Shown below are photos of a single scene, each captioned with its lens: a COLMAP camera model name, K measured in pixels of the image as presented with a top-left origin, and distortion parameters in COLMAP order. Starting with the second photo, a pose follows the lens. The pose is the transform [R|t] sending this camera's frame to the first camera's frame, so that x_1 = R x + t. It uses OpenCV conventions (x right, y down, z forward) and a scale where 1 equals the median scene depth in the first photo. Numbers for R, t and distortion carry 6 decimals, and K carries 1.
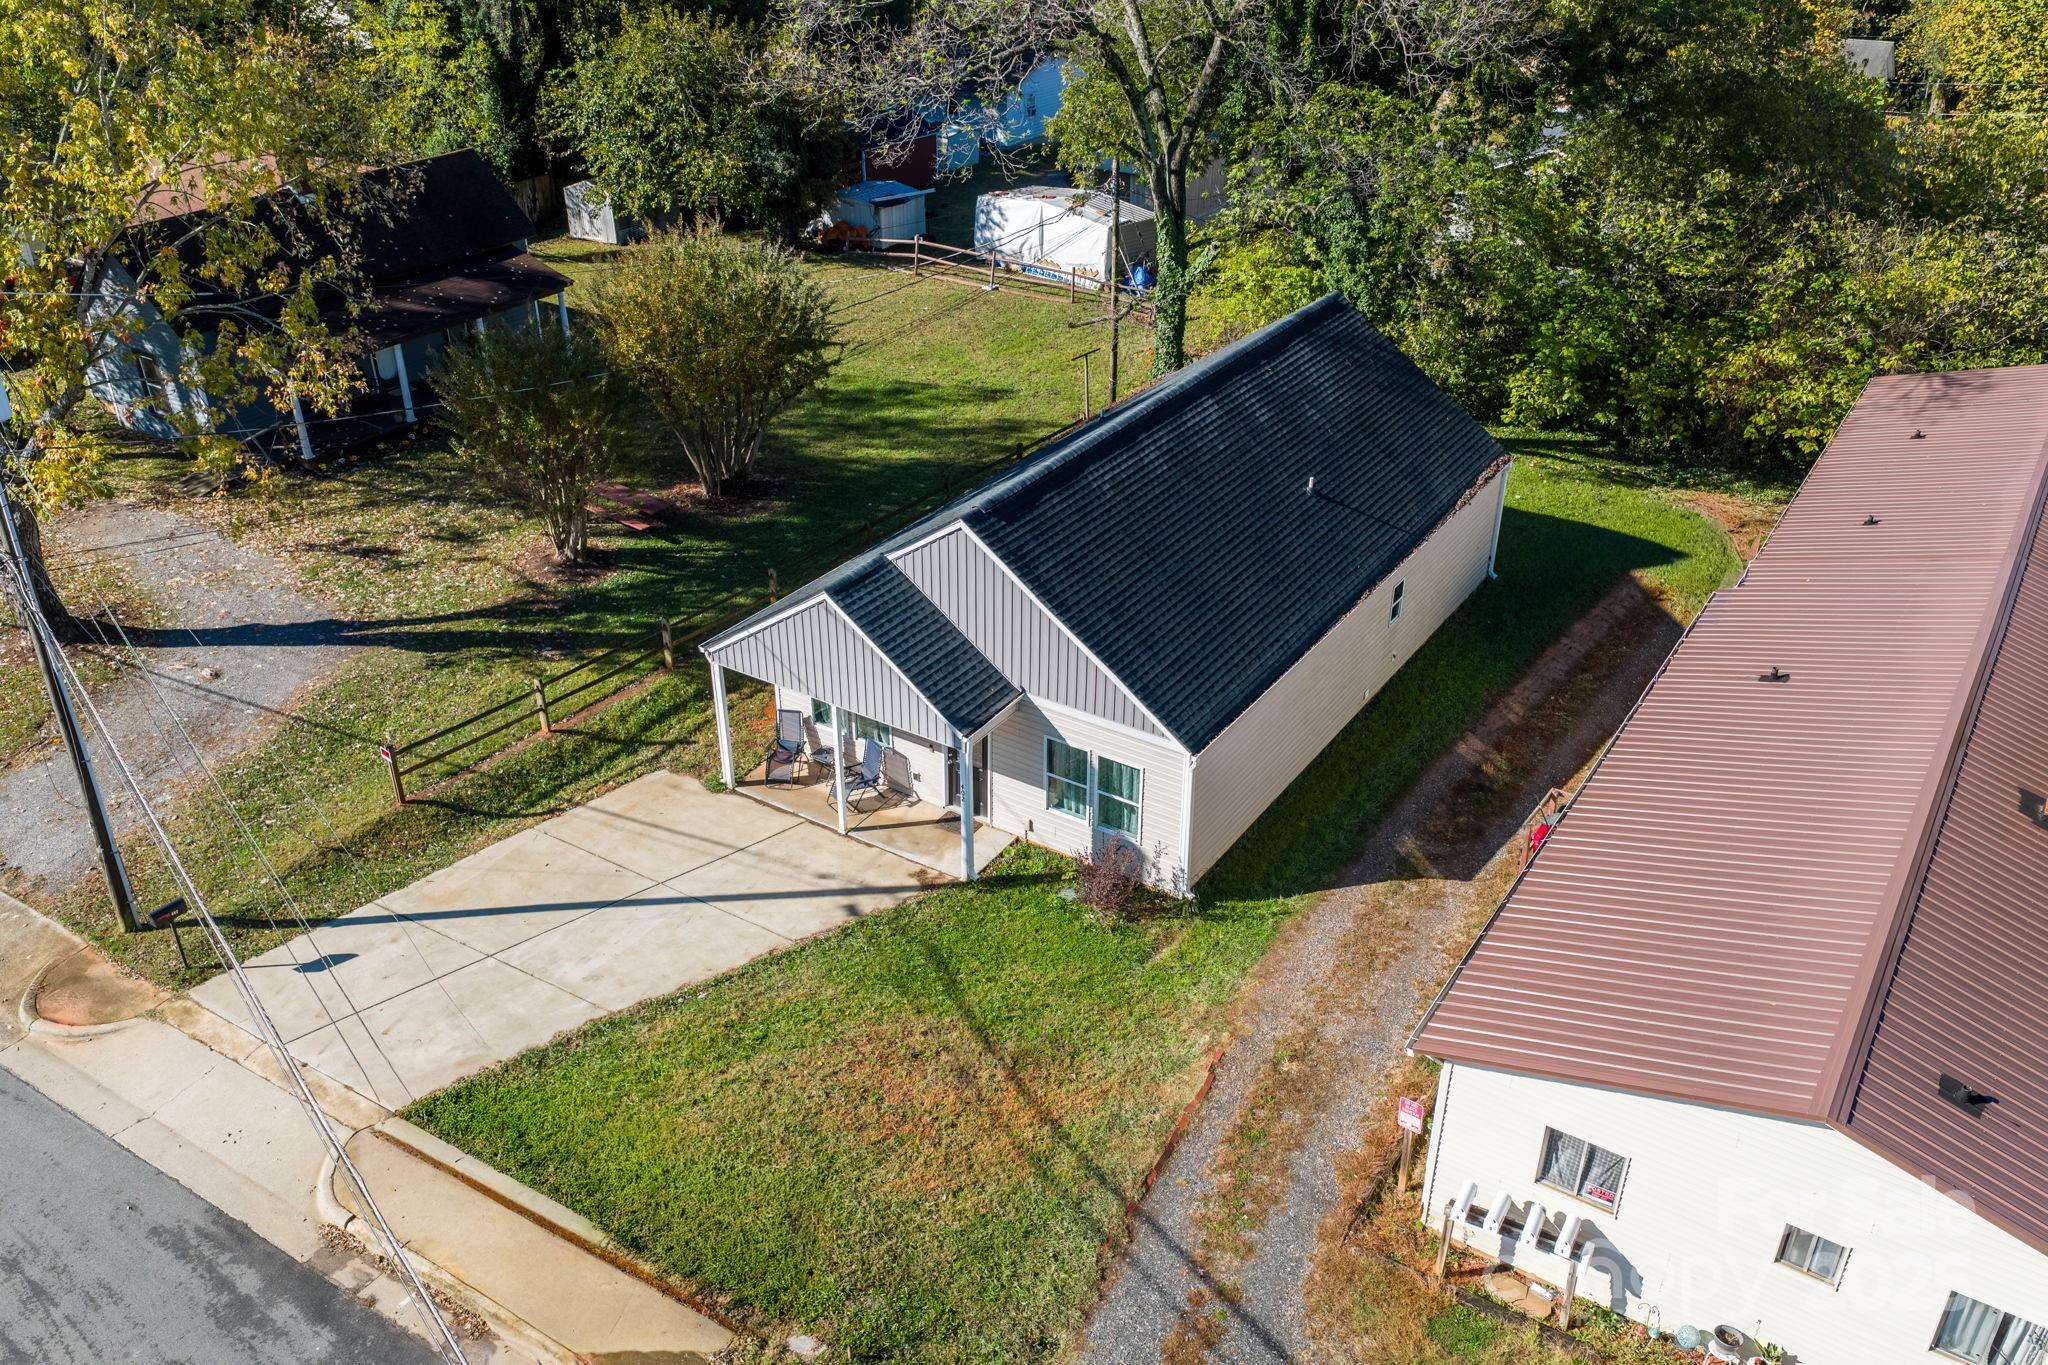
lens RADIAL K [[1698.9, 0, 1028.3], [0, 1698.9, 682.3], [0, 0, 1]] dist [0.015925, -0.014461]
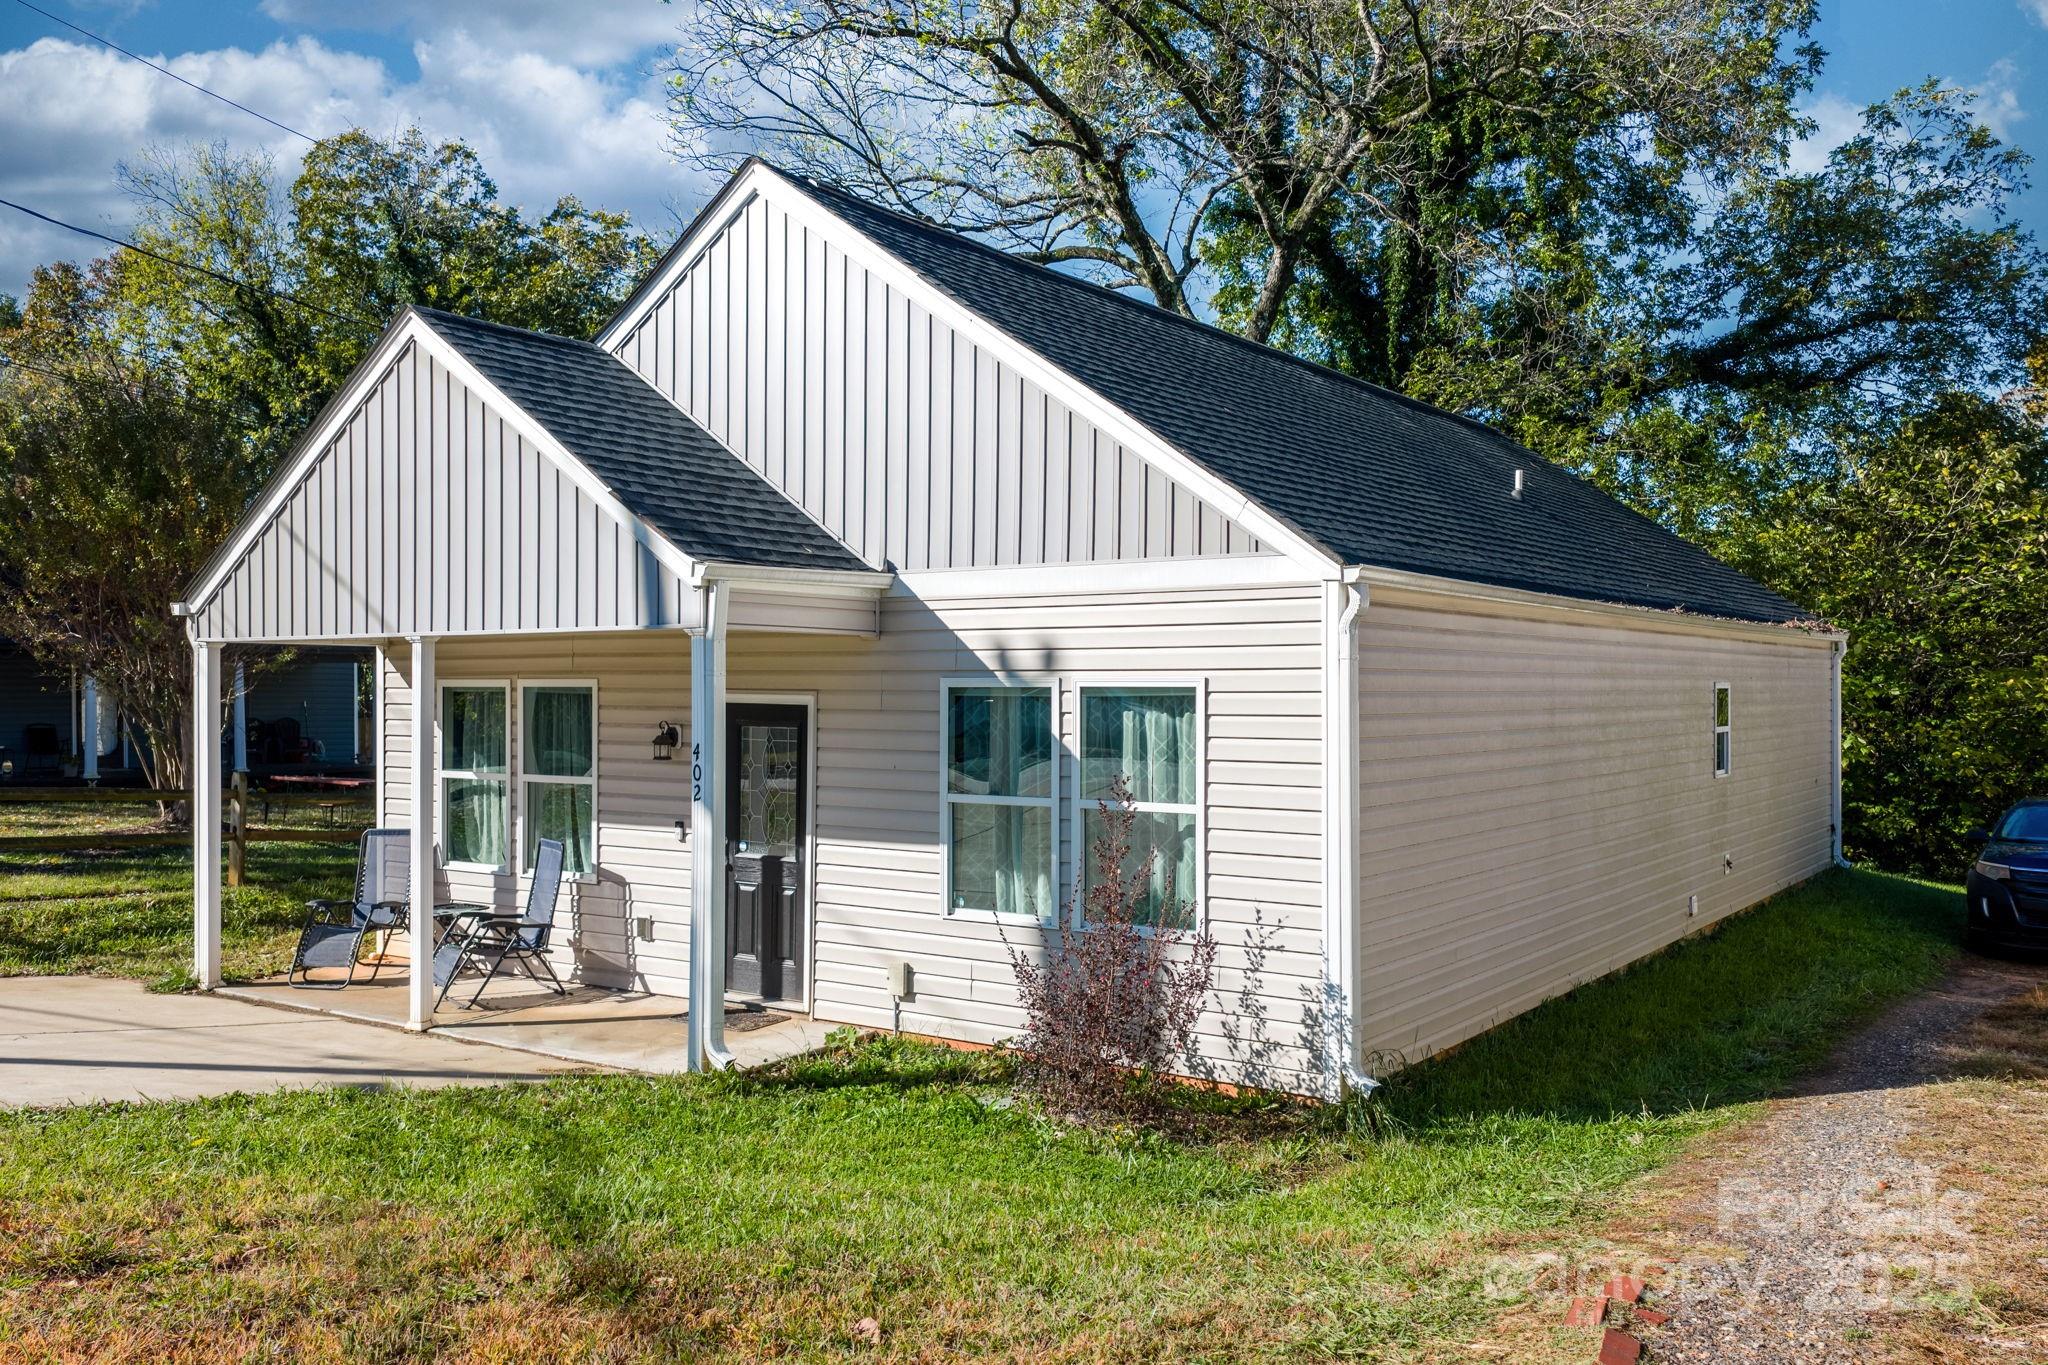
lens RADIAL K [[1698.9, 0, 1010.0], [0, 1698.9, 685.9], [0, 0, 1]] dist [0.015925, -0.014461]
pose [[0.999079, -0.002520, -0.042839, 0.040467], [-0.019271, 0.865608, -0.500352, 0.217549], [0.038343, 0.500716, 0.864762, 0.658361]]
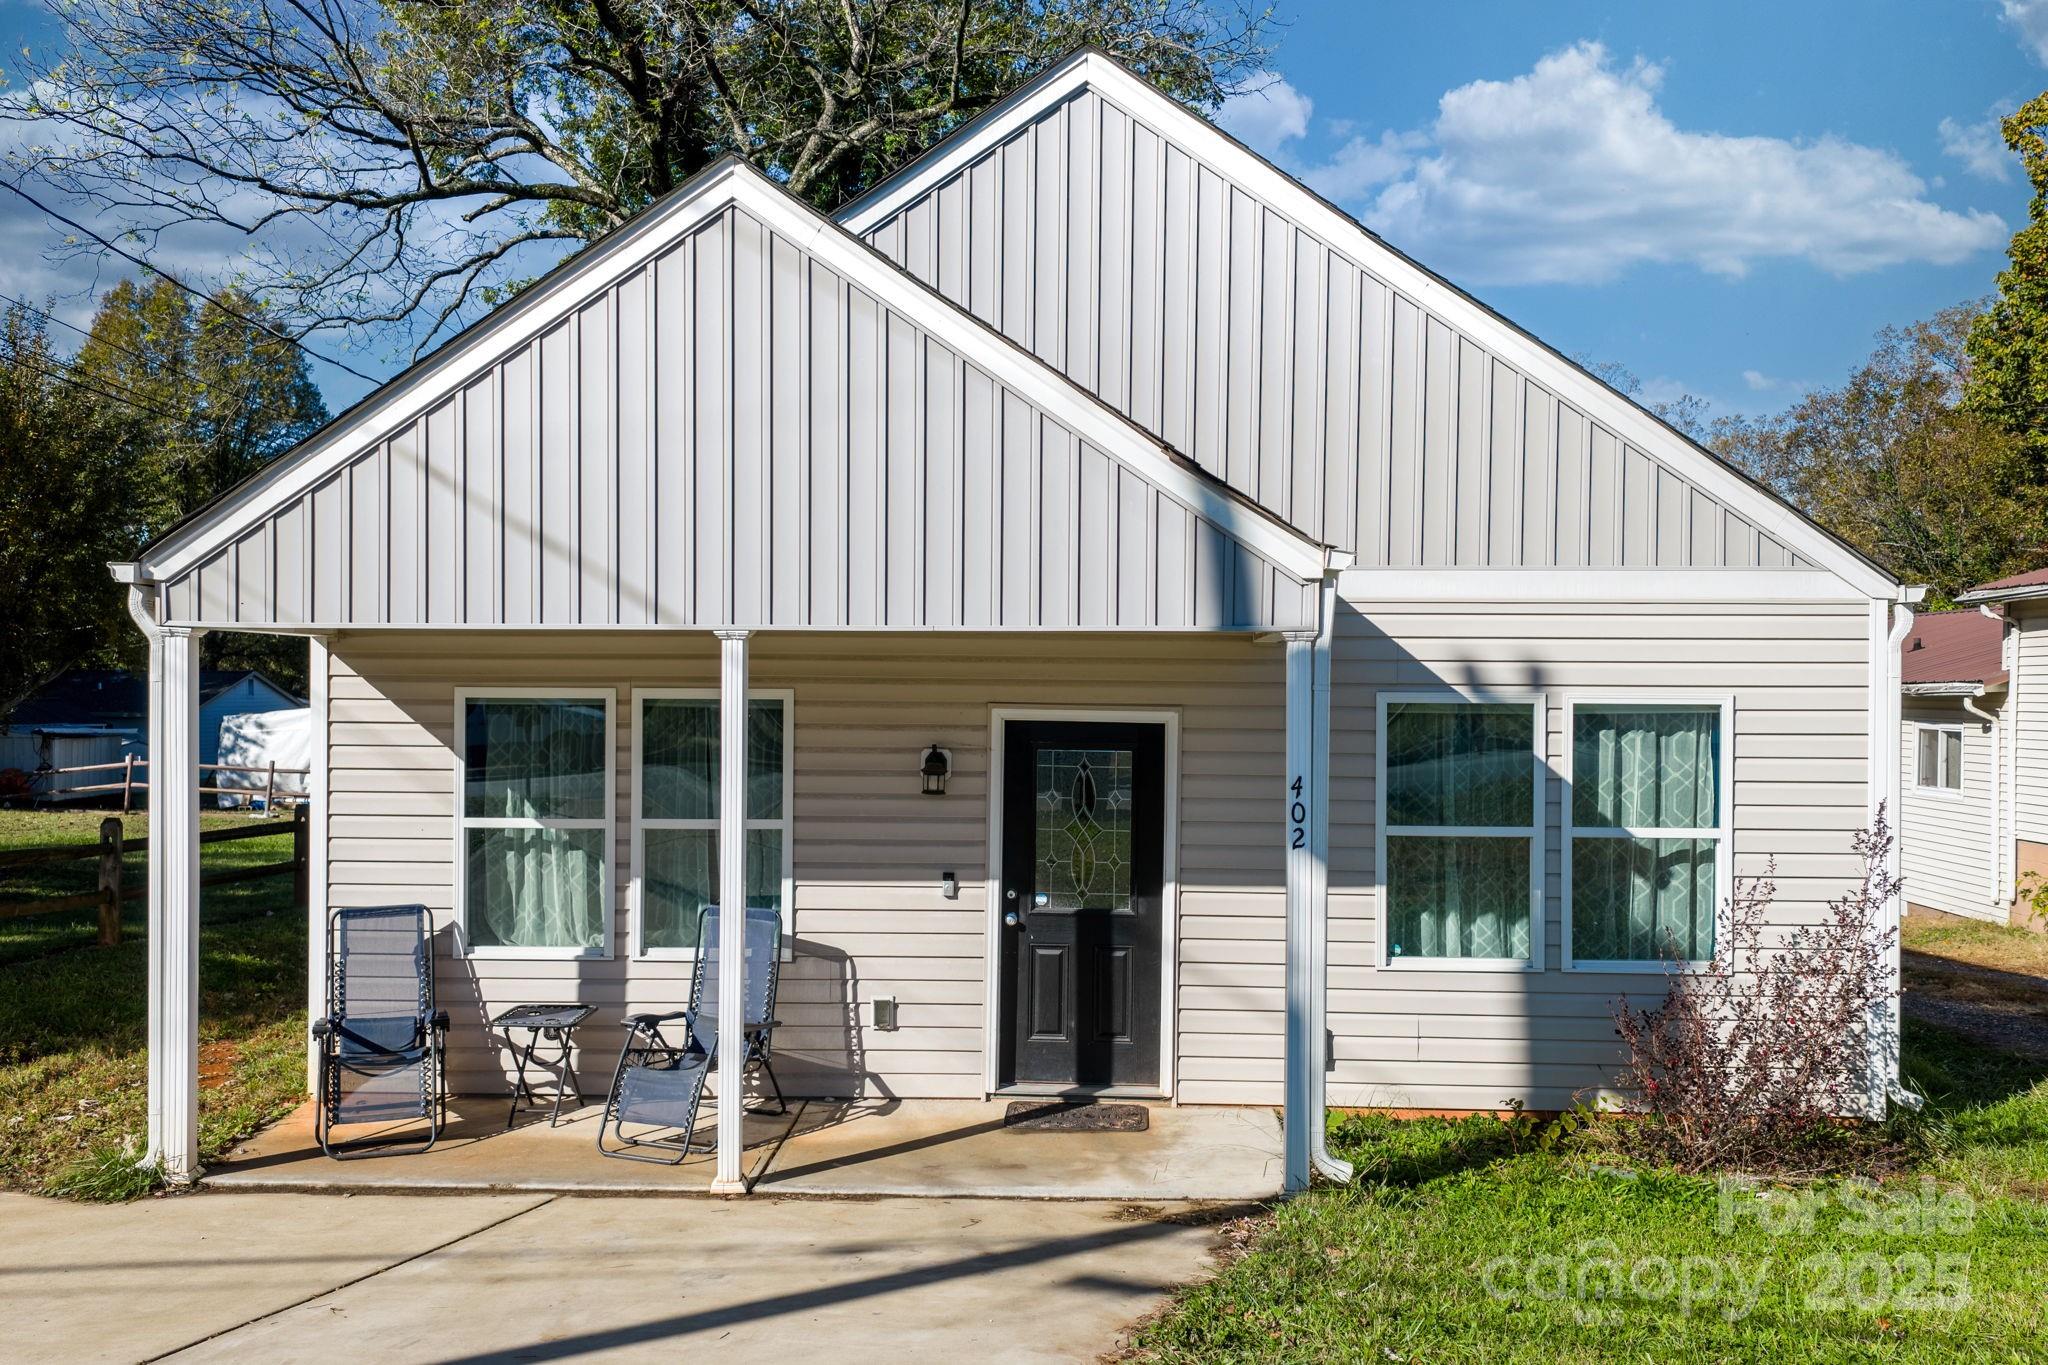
lens RADIAL K [[1698.9, 0, 1011.8], [0, 1698.9, 682.9], [0, 0, 1]] dist [0.015925, -0.014461]
pose [[0.861078, 0.003289, 0.508462, -0.214240], [0.251670, 0.866145, -0.431804, 0.150923], [-0.441822, 0.499781, 0.744991, 0.767249]]
